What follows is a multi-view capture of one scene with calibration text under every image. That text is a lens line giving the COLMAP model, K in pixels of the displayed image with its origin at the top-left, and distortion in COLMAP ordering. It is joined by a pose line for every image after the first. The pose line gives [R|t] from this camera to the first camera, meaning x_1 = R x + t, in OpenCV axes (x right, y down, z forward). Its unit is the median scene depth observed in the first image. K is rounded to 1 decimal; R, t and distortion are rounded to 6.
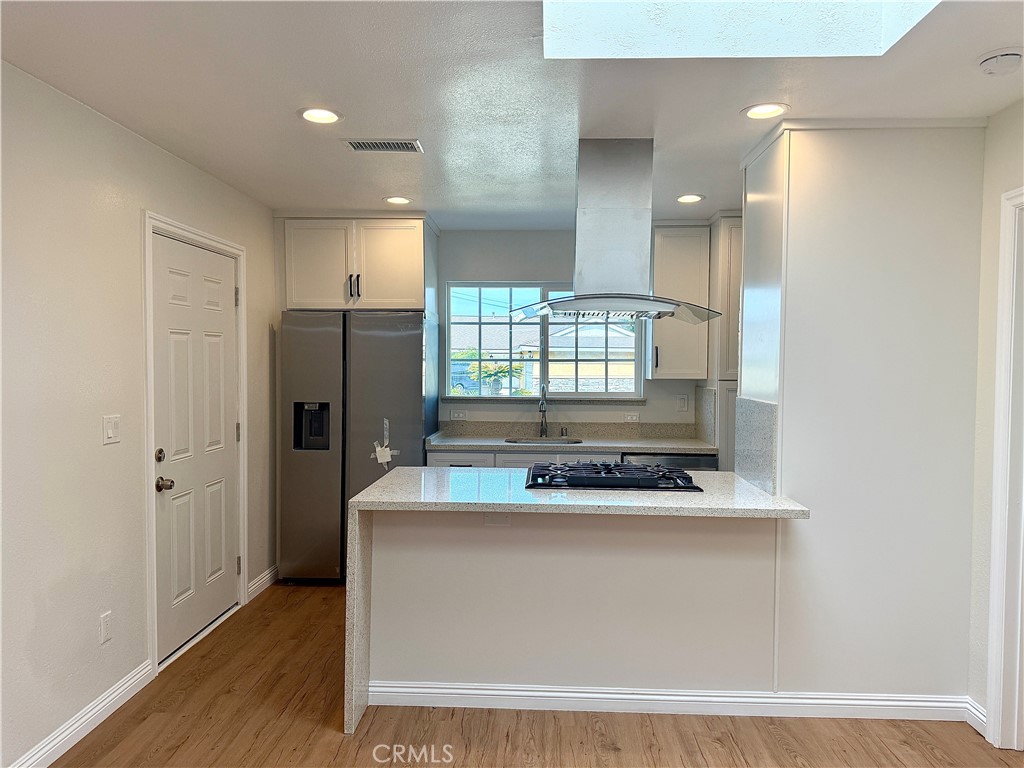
lens RADIAL K [[713.8, 0, 512.0], [0, 713.8, 384.0], [0, 0, 1]] dist [0.094400, -0.119381]
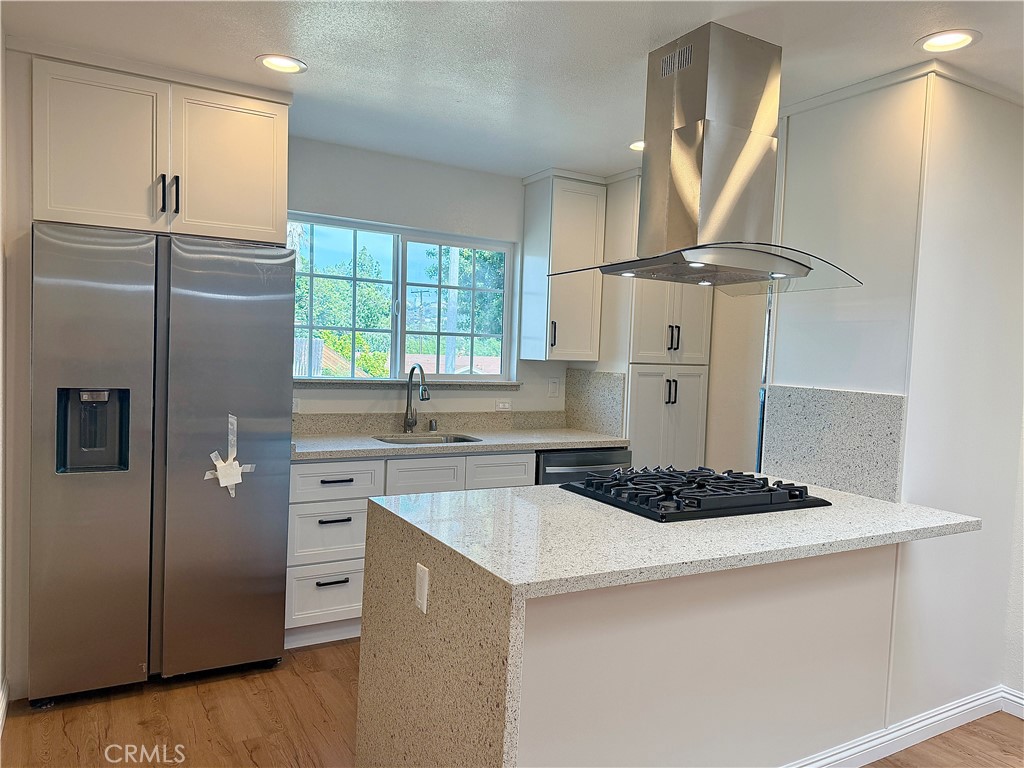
lens RADIAL K [[713.8, 0, 512.0], [0, 713.8, 384.0], [0, 0, 1]] dist [0.094400, -0.119381]
pose [[0.845061, 0.001814, 0.534667, -0.326166], [-0.018318, 0.999505, 0.025561, 0.000945], [-0.534357, -0.031394, 0.844676, 0.358796]]
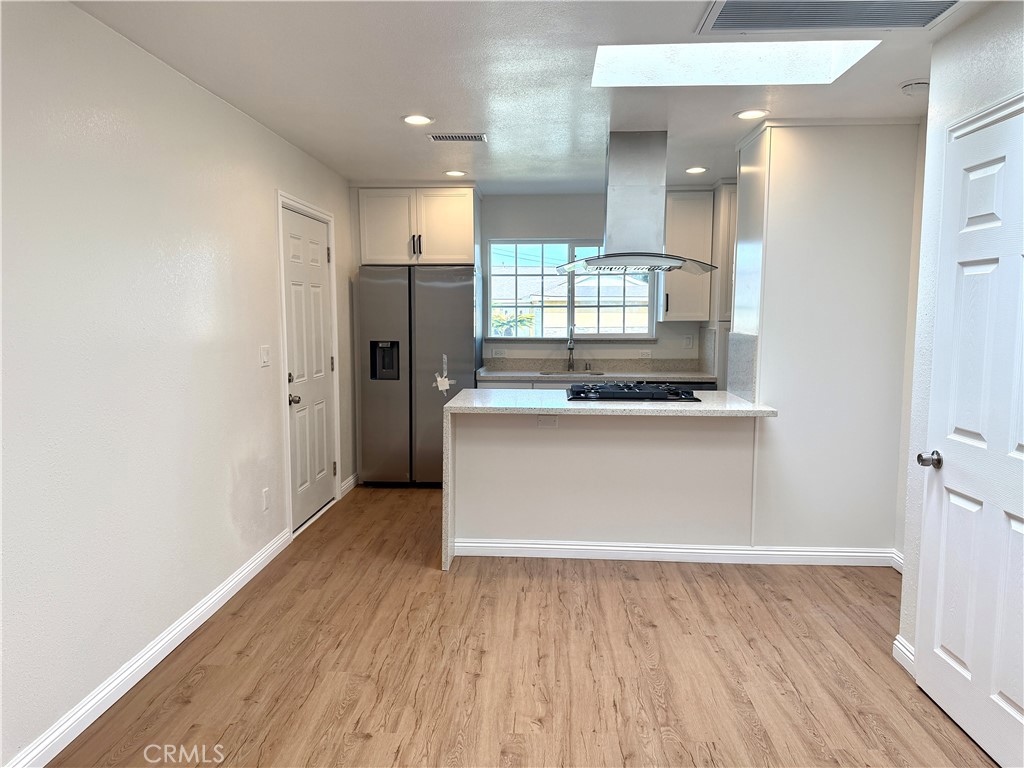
lens RADIAL K [[713.8, 0, 512.0], [0, 713.8, 384.0], [0, 0, 1]] dist [0.094400, -0.119381]
pose [[0.999940, -0.003698, -0.010356, -0.051329], [0.004401, 0.997632, 0.068630, 0.016524], [0.010078, -0.068672, 0.997588, -0.236009]]
